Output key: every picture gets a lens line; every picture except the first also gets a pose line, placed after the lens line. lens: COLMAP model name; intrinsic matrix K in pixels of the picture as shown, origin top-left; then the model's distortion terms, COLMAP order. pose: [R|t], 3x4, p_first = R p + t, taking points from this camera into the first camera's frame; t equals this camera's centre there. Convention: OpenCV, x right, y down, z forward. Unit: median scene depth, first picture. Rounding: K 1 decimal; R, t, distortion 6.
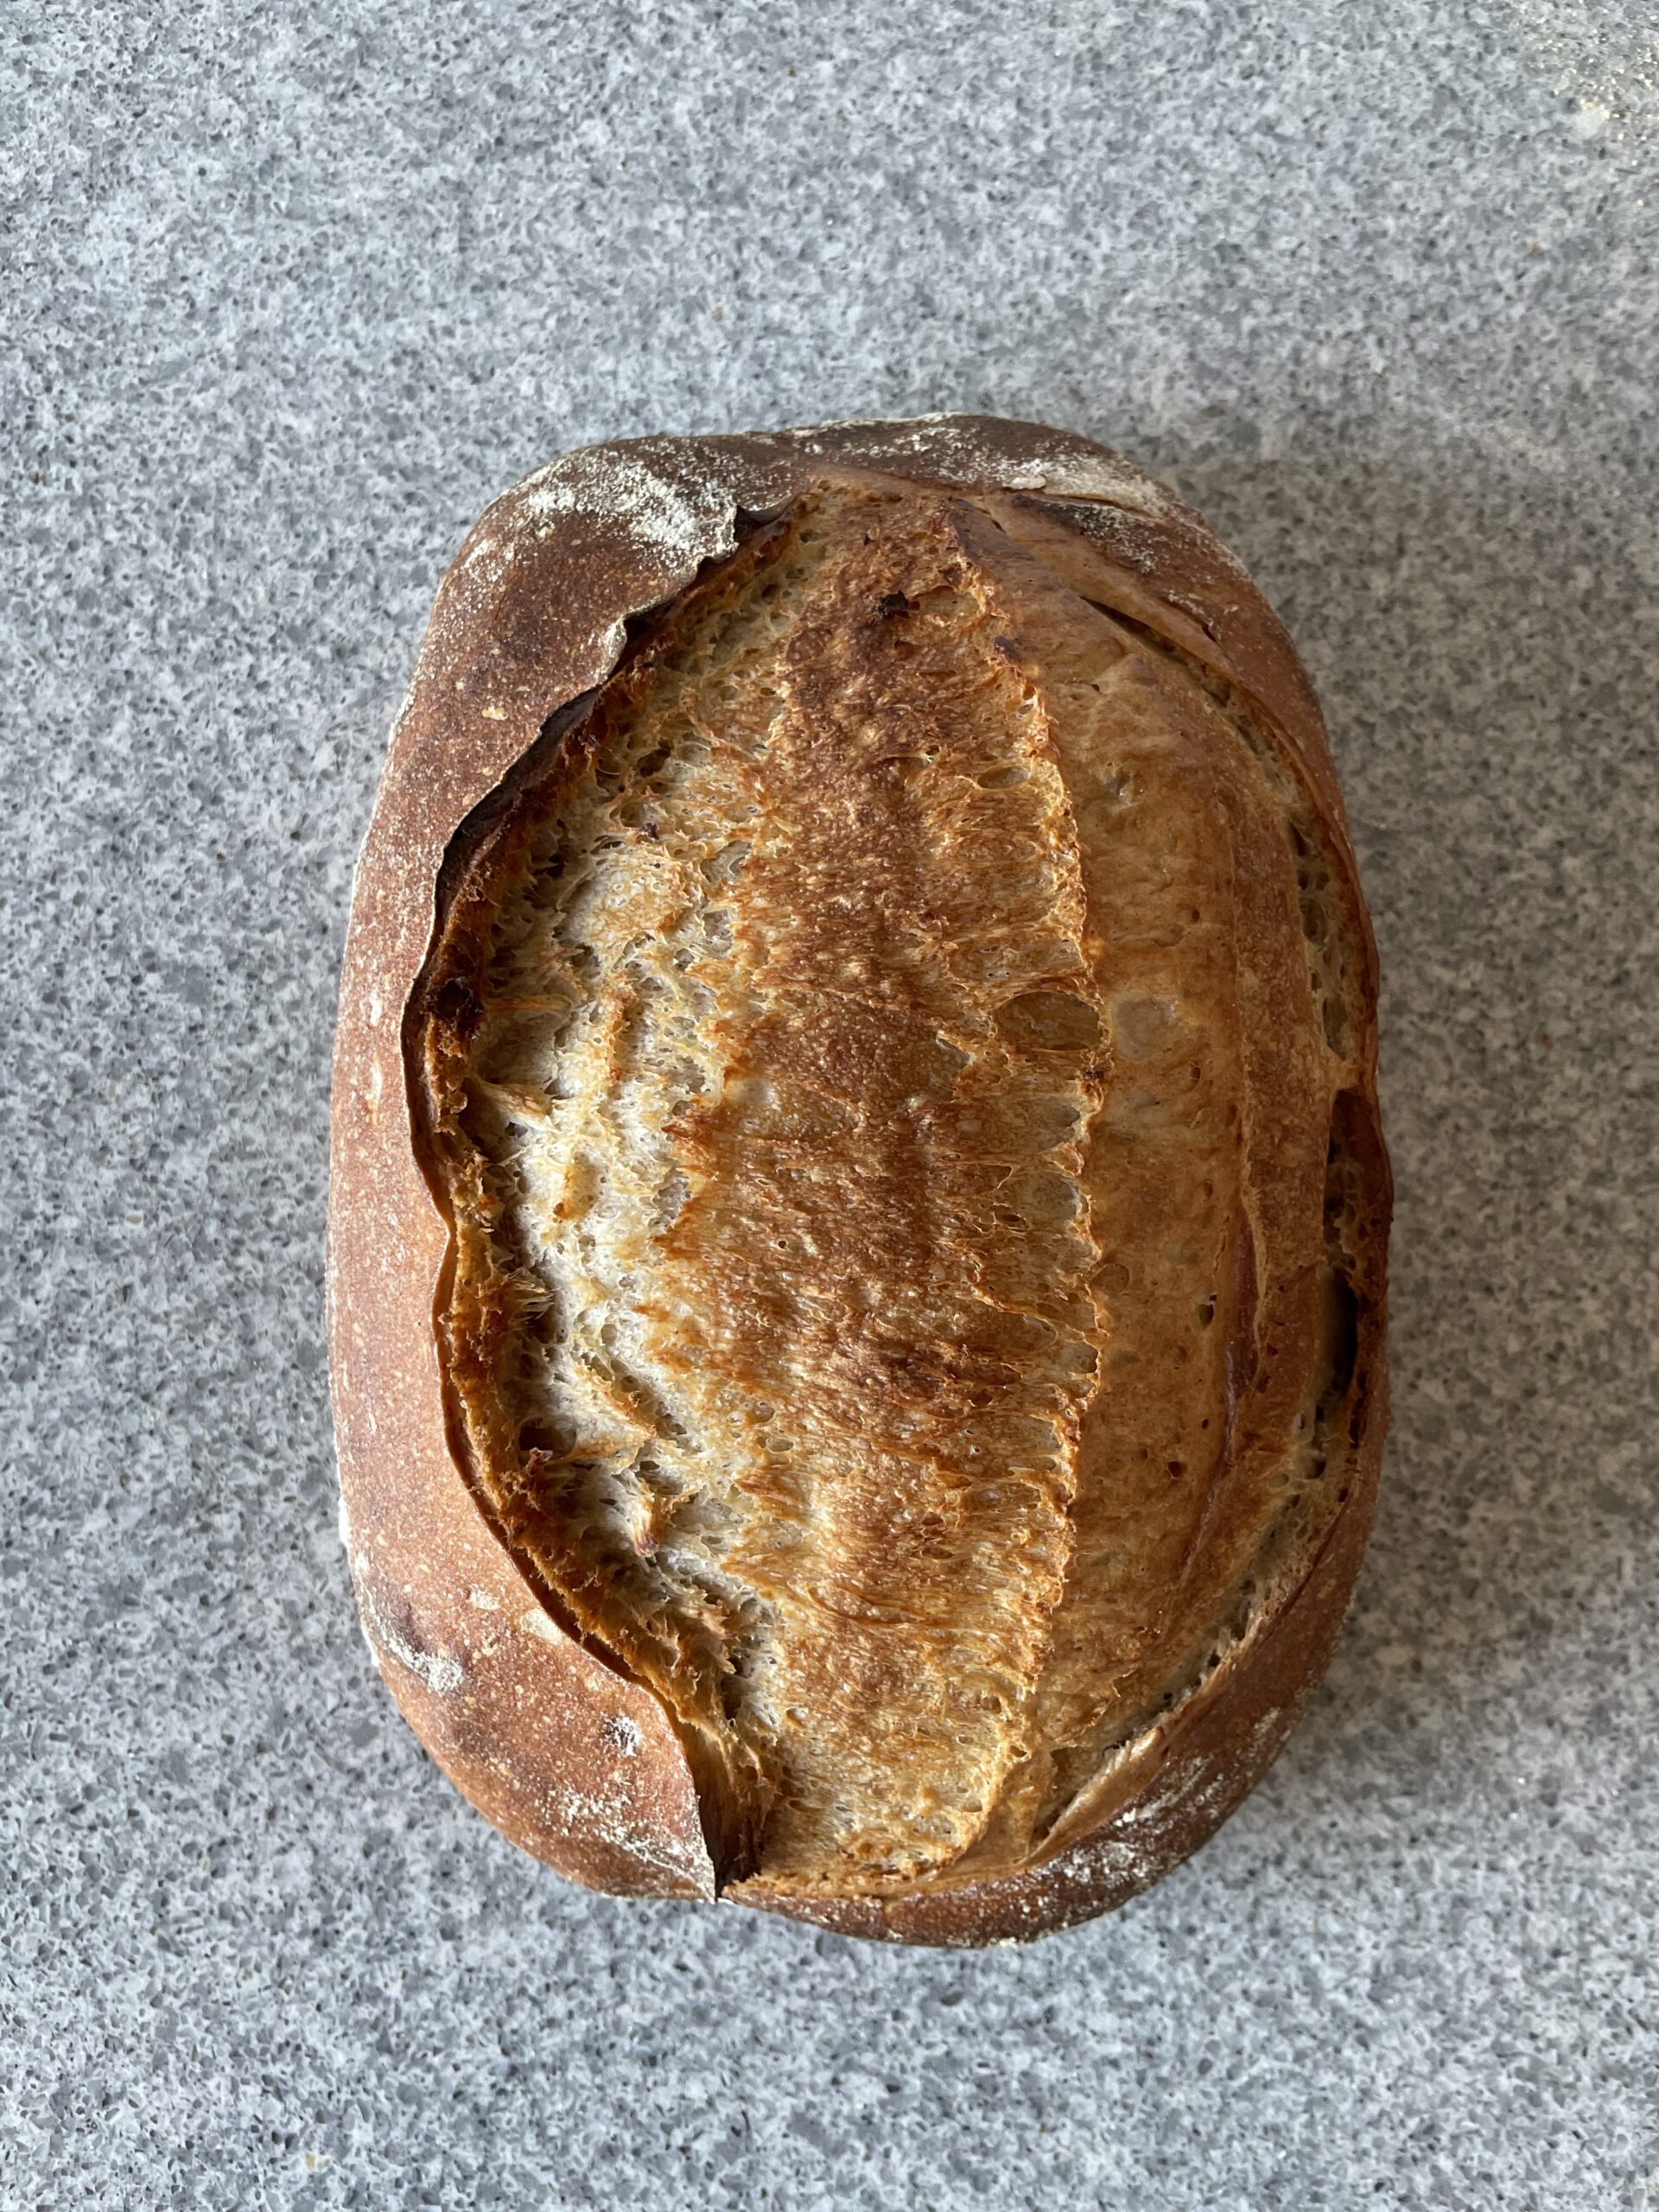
lens RADIAL K [[1679.4, 0, 829.5], [0, 1679.4, 1106.0], [0, 0, 1]] dist [0.067993, -0.111480]
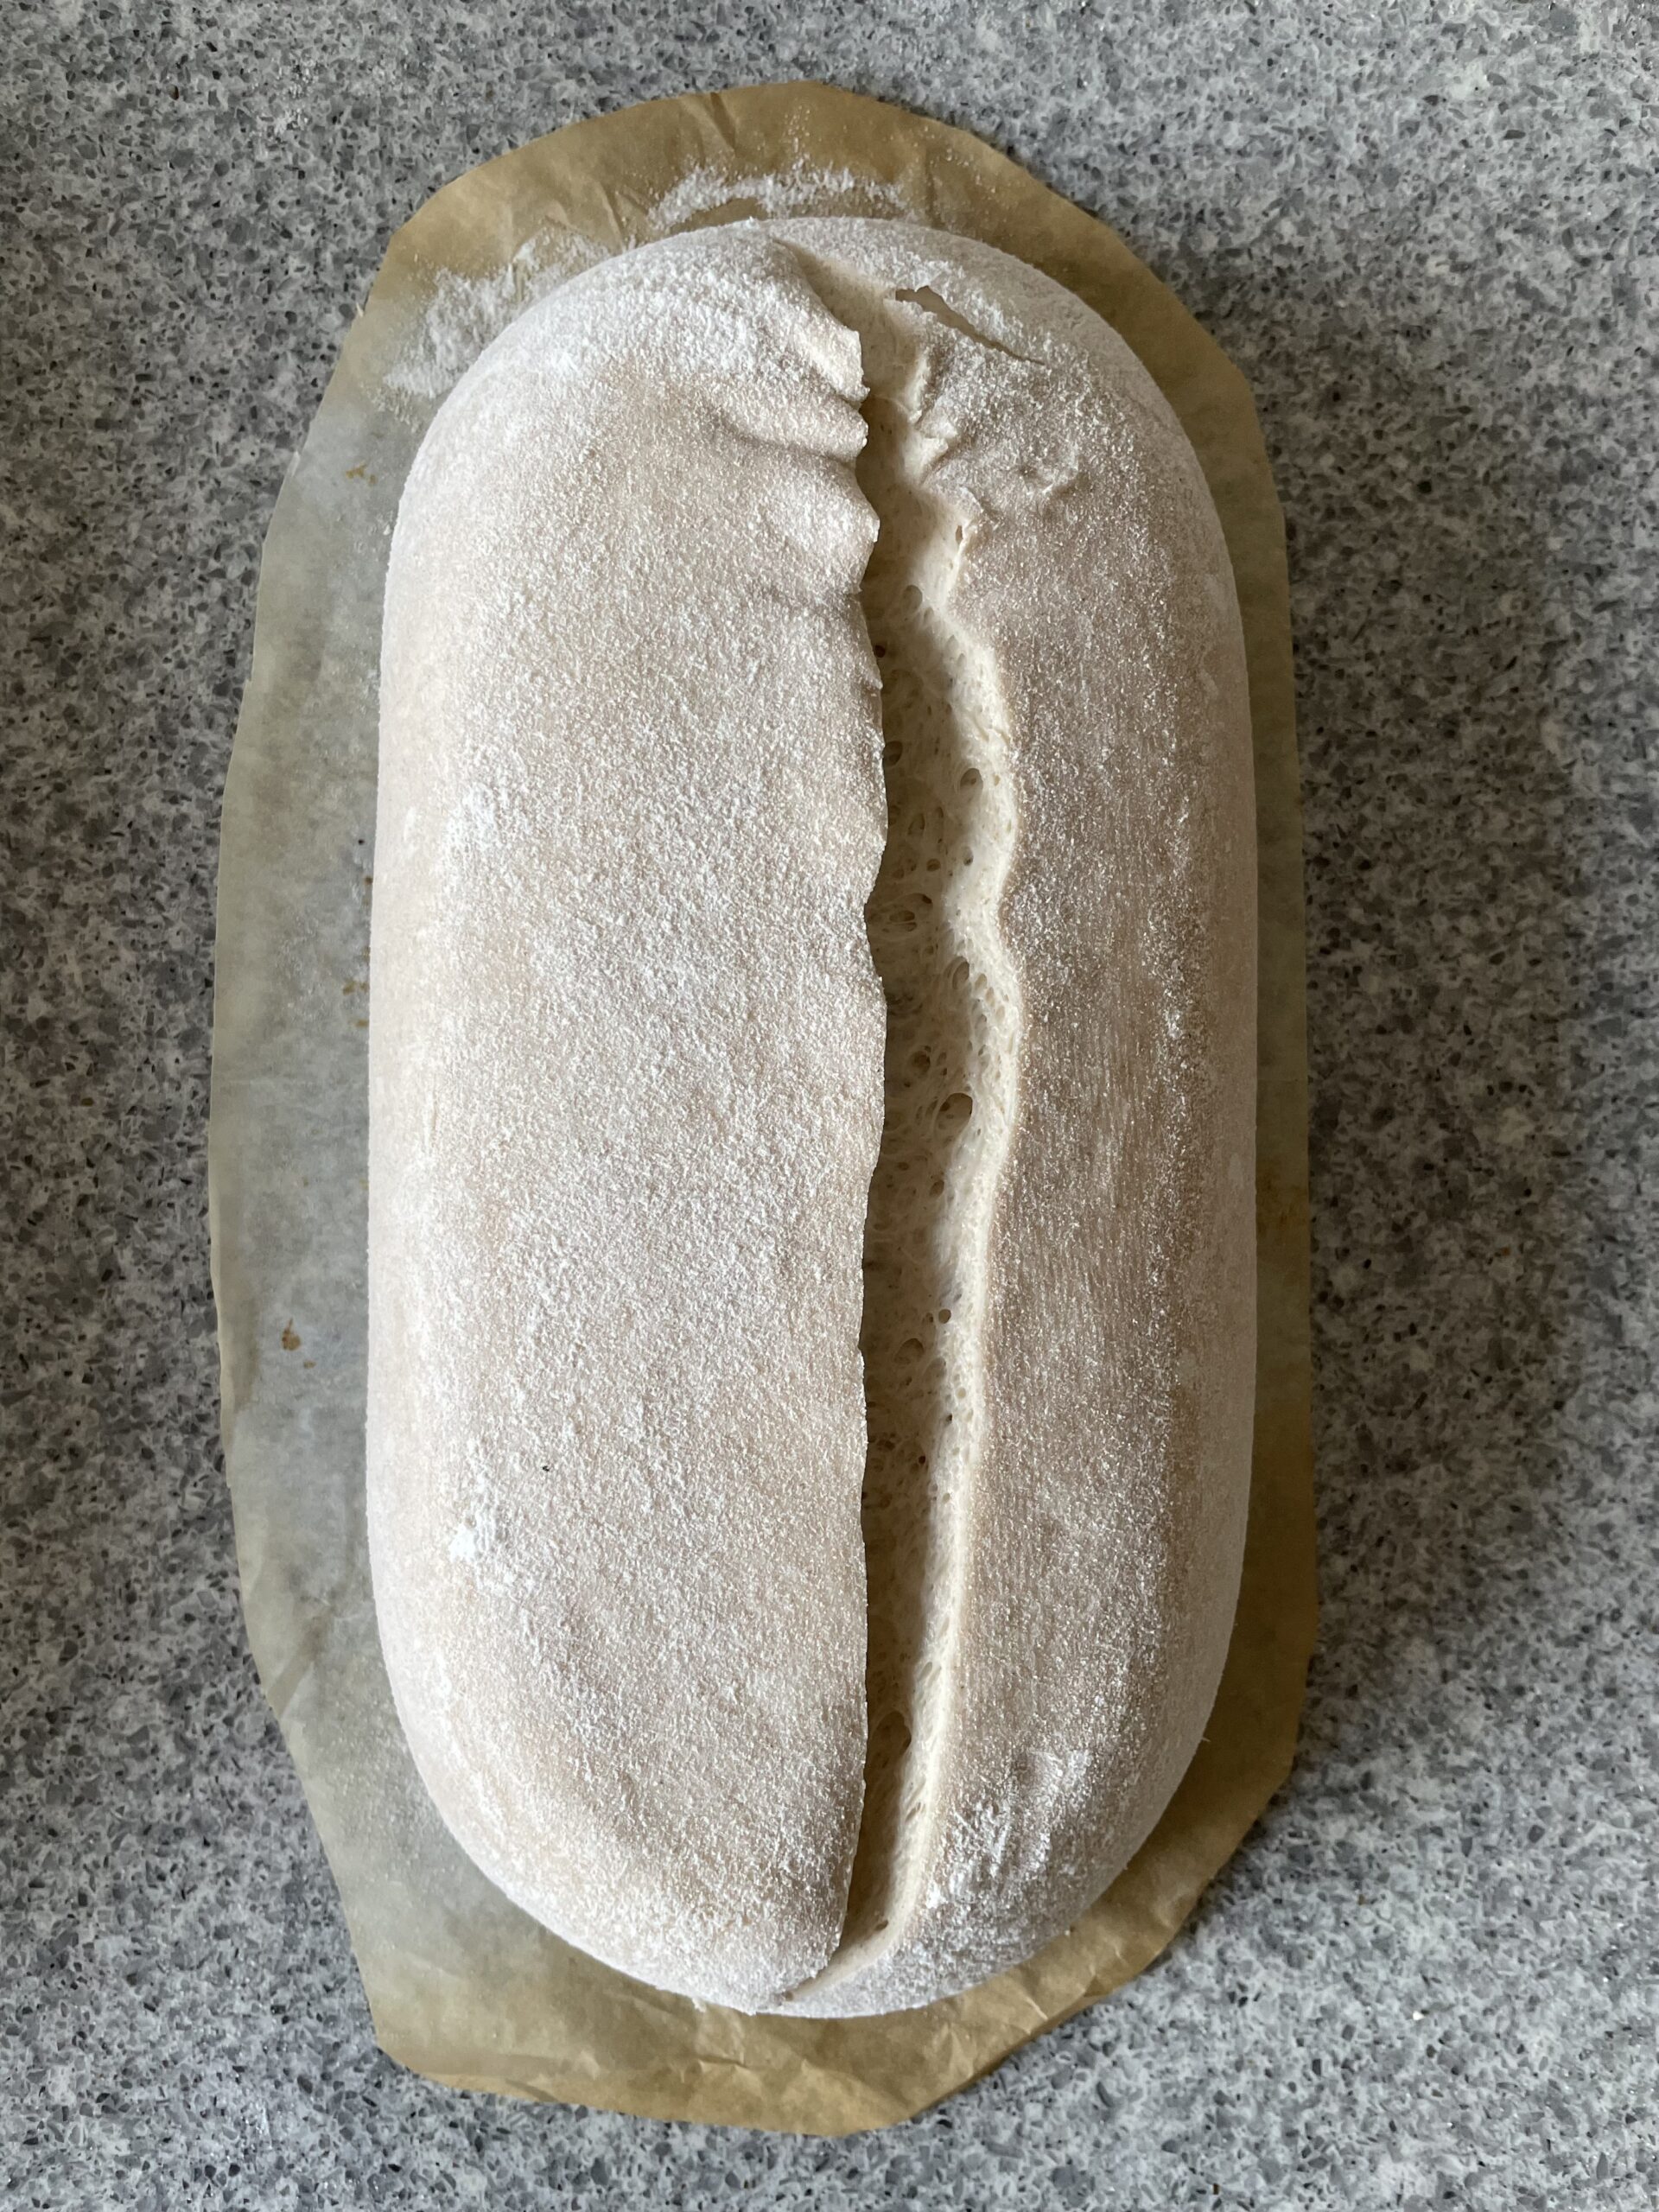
lens RADIAL K [[1679.4, 0, 829.5], [0, 1679.4, 1106.0], [0, 0, 1]] dist [0.067993, -0.111480]
pose [[0.999862, -0.015703, -0.005360, -0.140341], [0.016059, 0.997081, 0.074649, 0.091137], [0.004172, -0.074725, 0.997195, 0.102614]]
